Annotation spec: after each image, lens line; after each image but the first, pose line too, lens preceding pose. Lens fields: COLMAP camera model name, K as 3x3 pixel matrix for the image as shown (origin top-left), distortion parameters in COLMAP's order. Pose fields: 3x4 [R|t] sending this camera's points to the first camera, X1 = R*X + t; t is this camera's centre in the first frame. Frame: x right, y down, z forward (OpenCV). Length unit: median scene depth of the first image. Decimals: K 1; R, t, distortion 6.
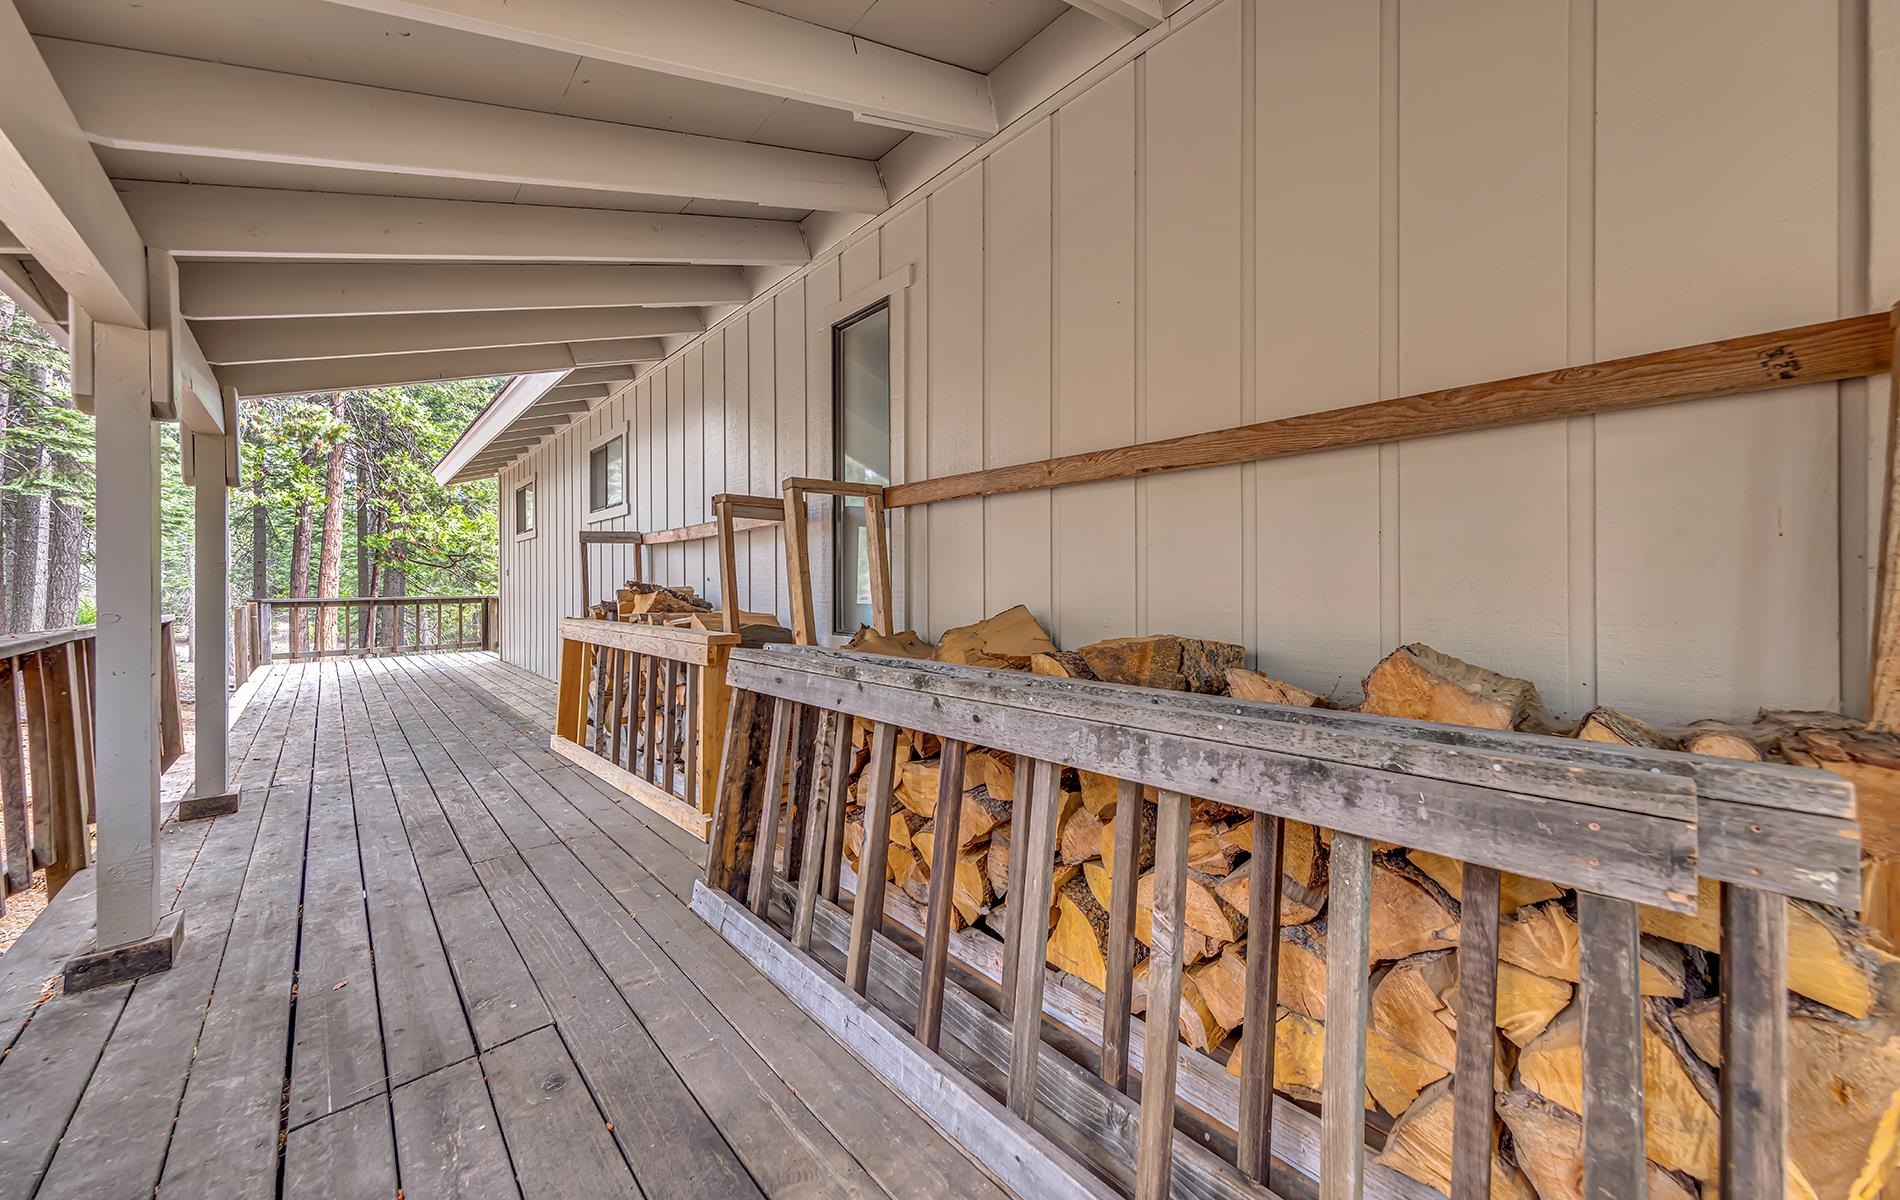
lens RADIAL K [[687.1, 0, 967.7], [0, 687.1, 586.1], [0, 0, 1]] dist [0.001452, 0.000286]
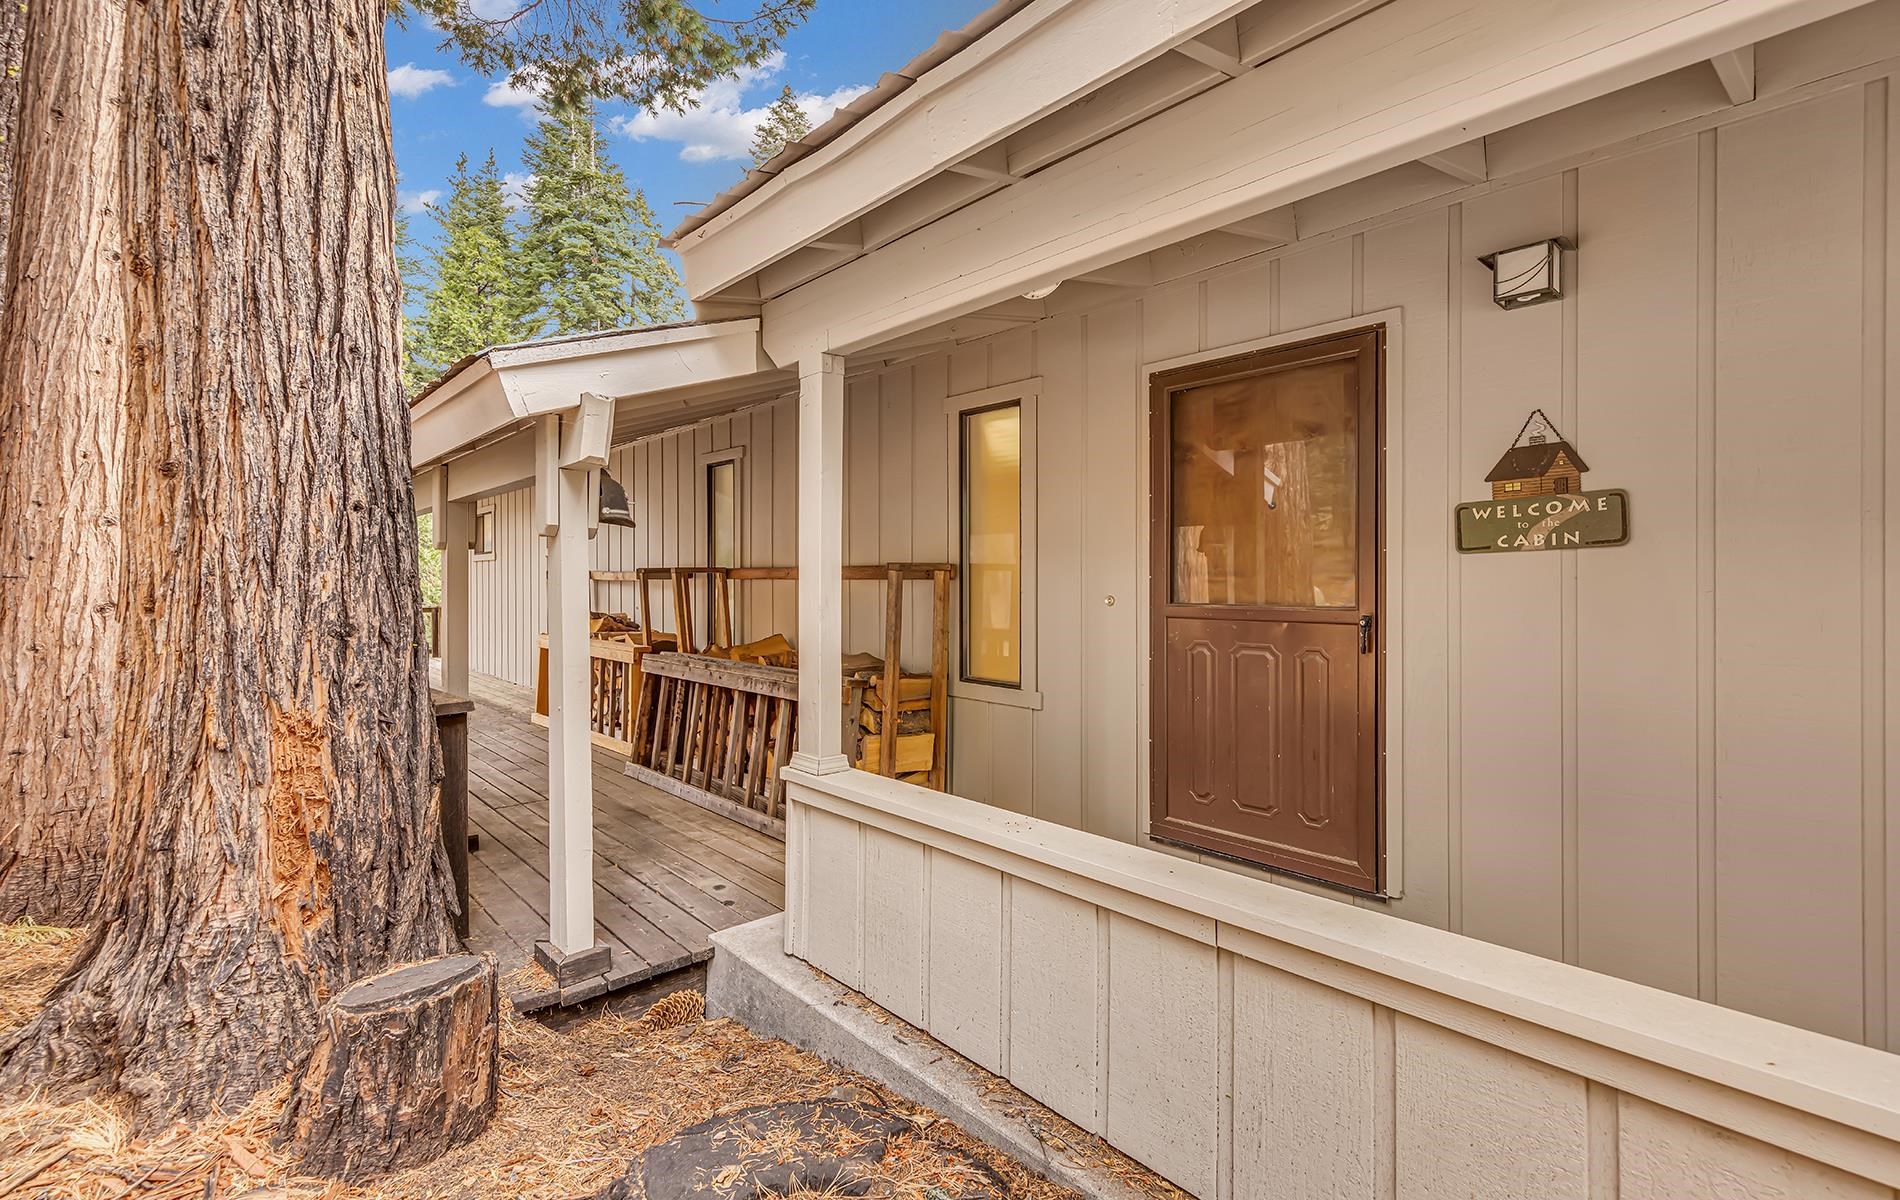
lens RADIAL K [[853.2, 0, 947.0], [0, 853.2, 590.6], [0, 0, 1]] dist [0.002028, 0.000635]
pose [[0.999674, 0.002956, -0.025352, 0.528142], [-0.002673, 0.999934, 0.011193, -0.109287], [0.025383, -0.011121, 0.999616, -1.287577]]
